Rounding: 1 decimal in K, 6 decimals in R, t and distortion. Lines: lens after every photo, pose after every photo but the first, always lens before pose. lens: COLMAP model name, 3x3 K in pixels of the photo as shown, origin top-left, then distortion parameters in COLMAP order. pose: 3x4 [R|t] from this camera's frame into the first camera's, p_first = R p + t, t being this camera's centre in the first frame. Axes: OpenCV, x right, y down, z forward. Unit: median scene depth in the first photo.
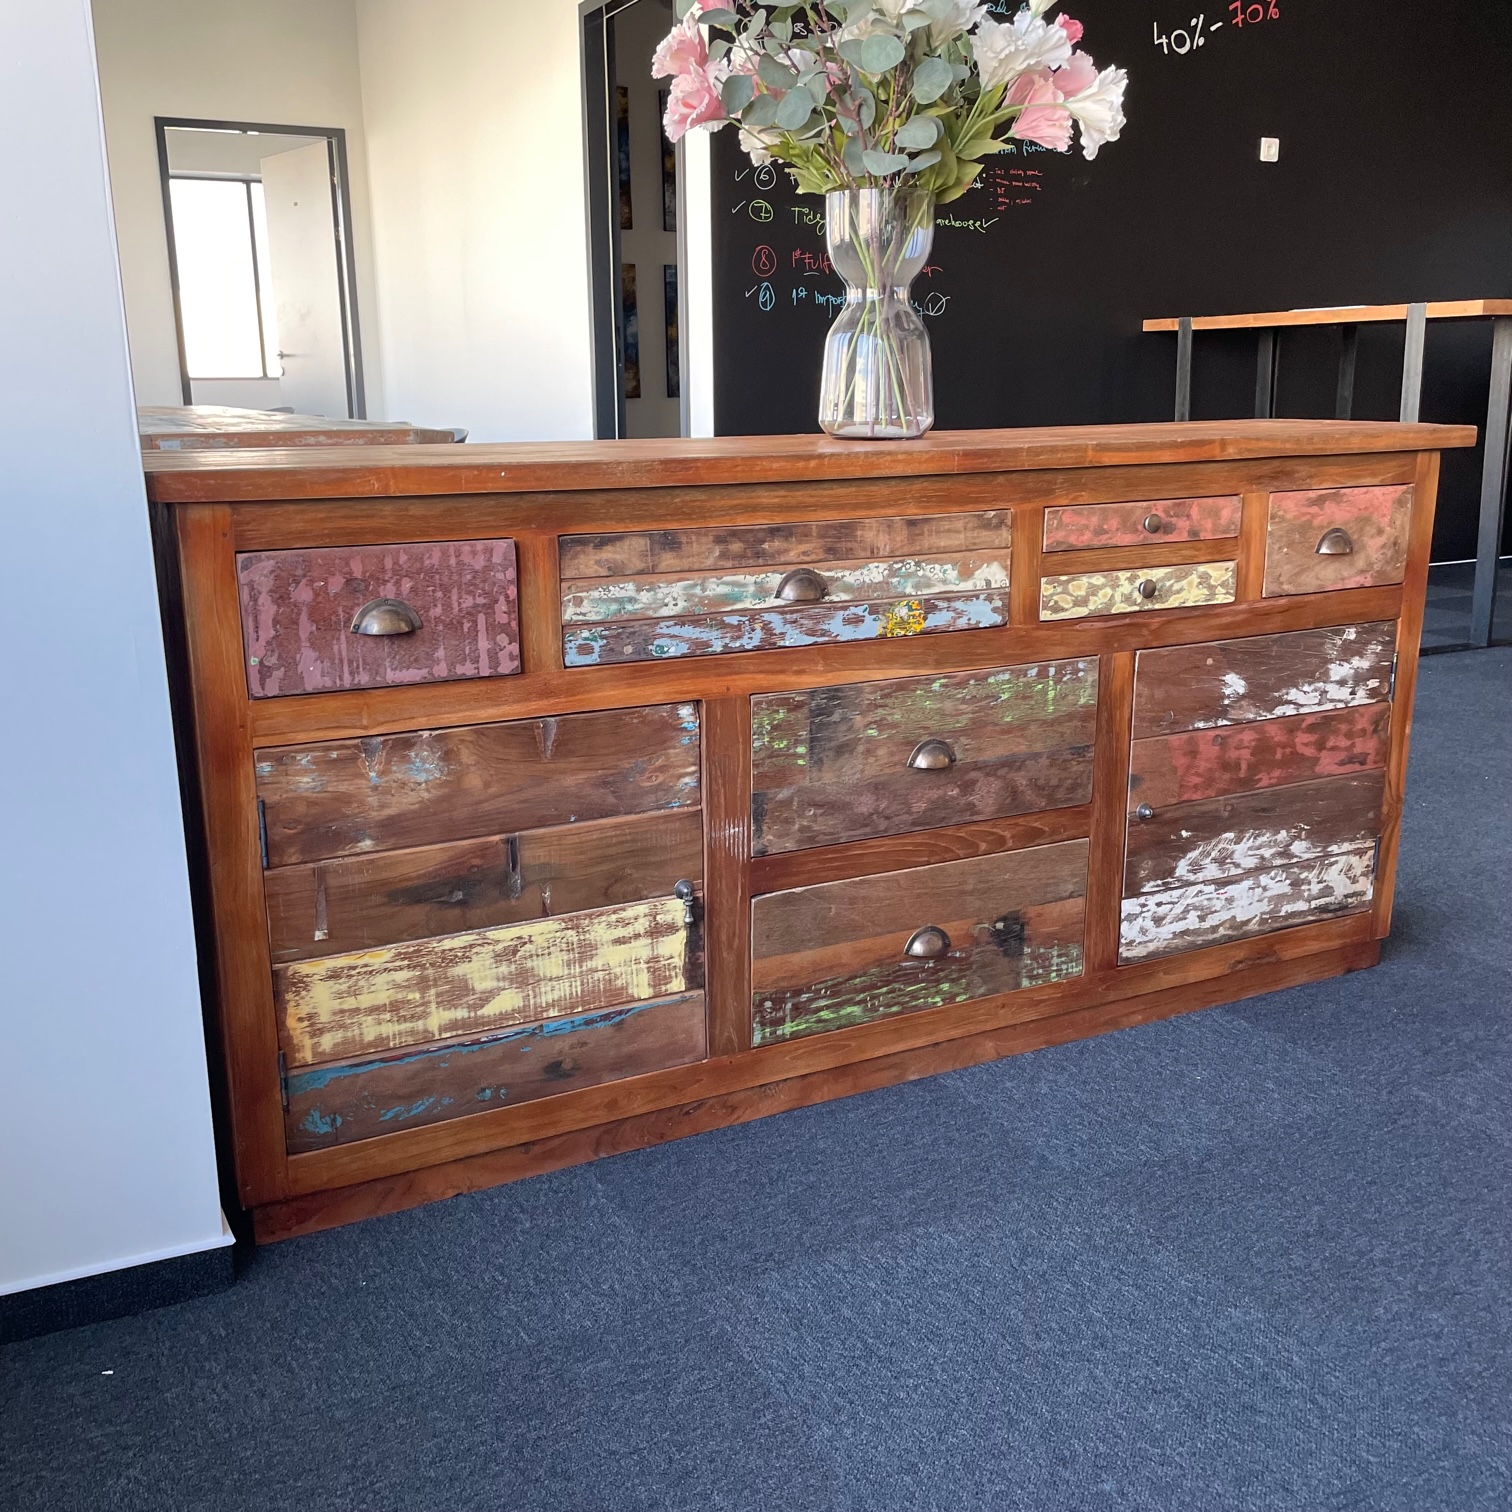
lens RADIAL K [[1492.0, 0, 783.7], [0, 1492.0, 745.1], [0, 0, 1]] dist [0.103445, -0.170827]
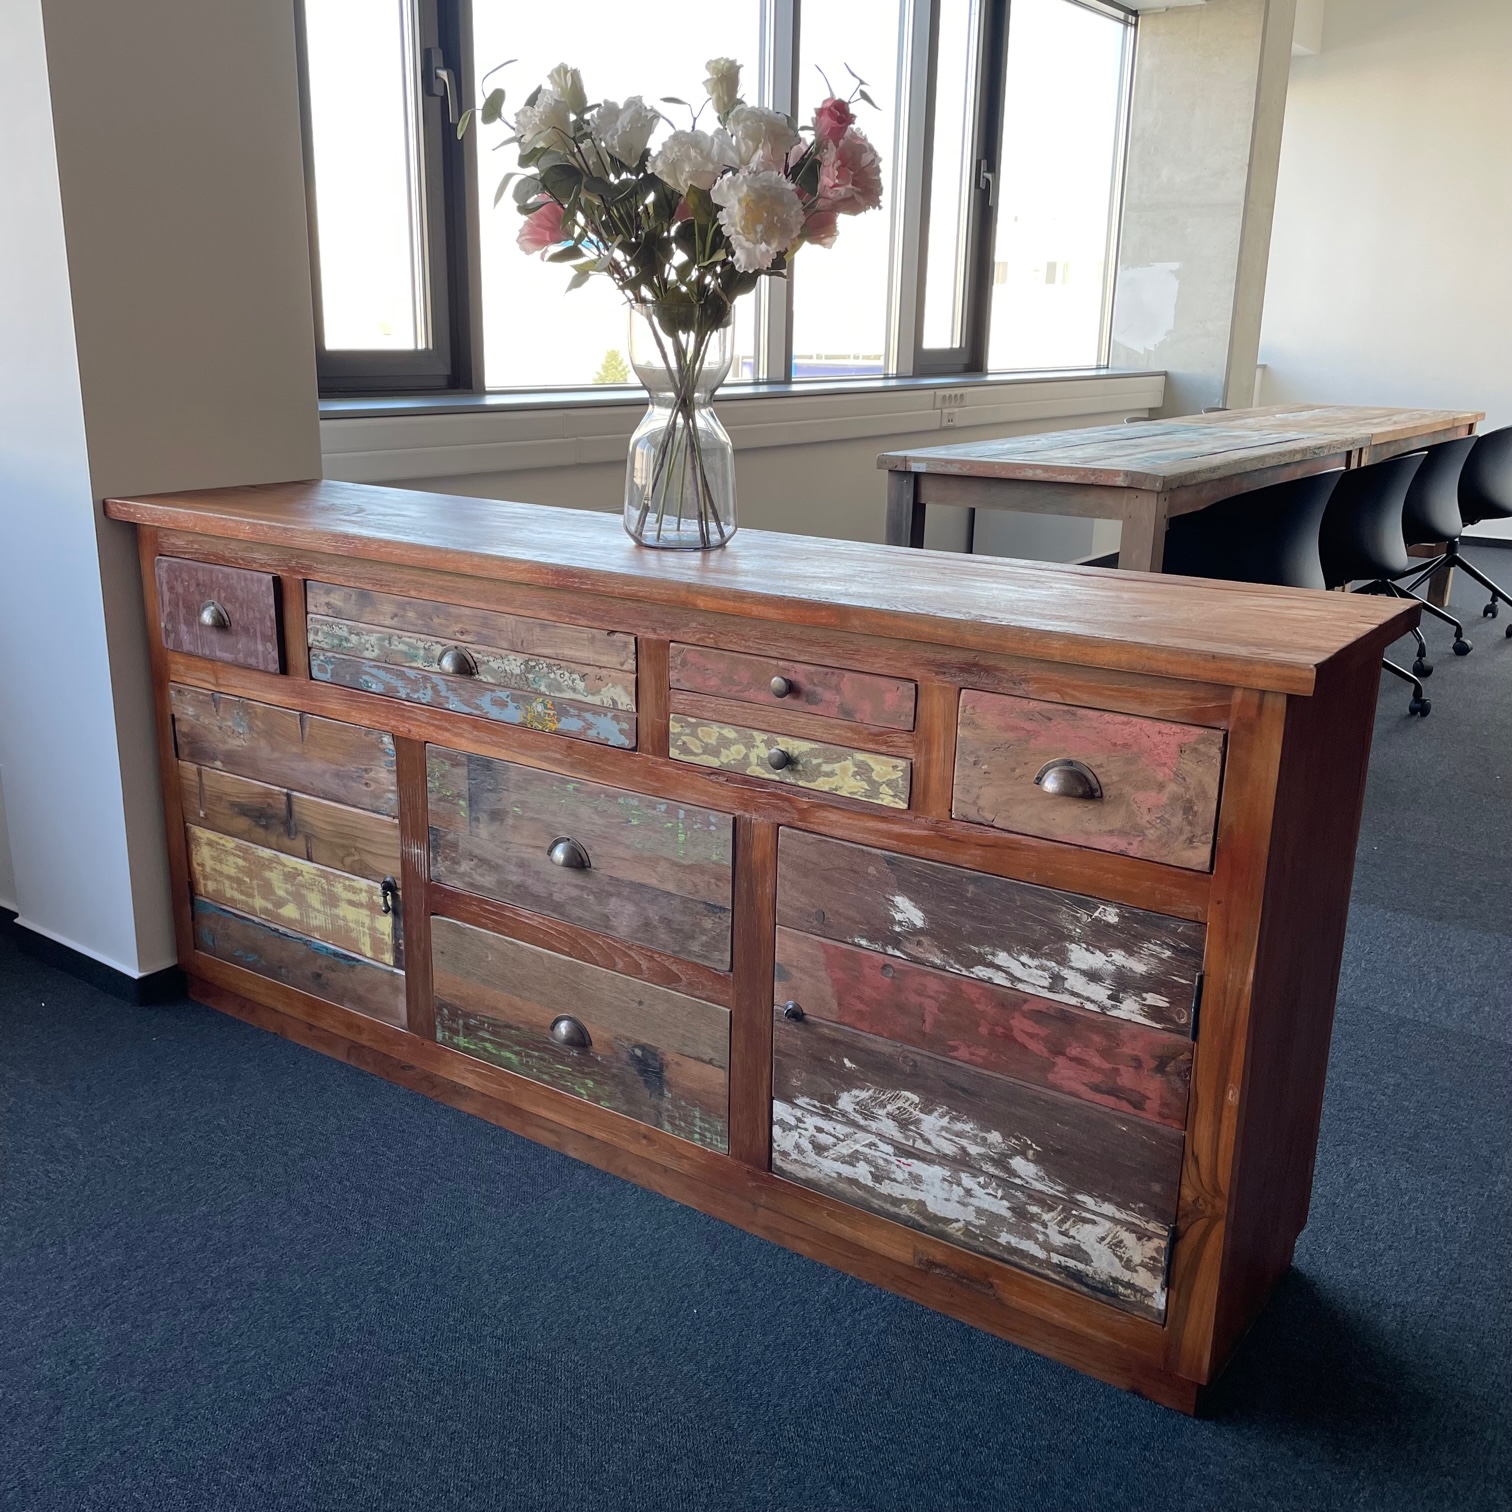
lens RADIAL K [[1492.0, 0, 783.7], [0, 1492.0, 745.1], [0, 0, 1]] dist [0.103445, -0.170827]
pose [[0.483362, 0.251389, -0.838549, 0.952942], [-0.242926, 0.958780, 0.147404, -0.236437], [0.841040, 0.132456, 0.524507, 0.541179]]
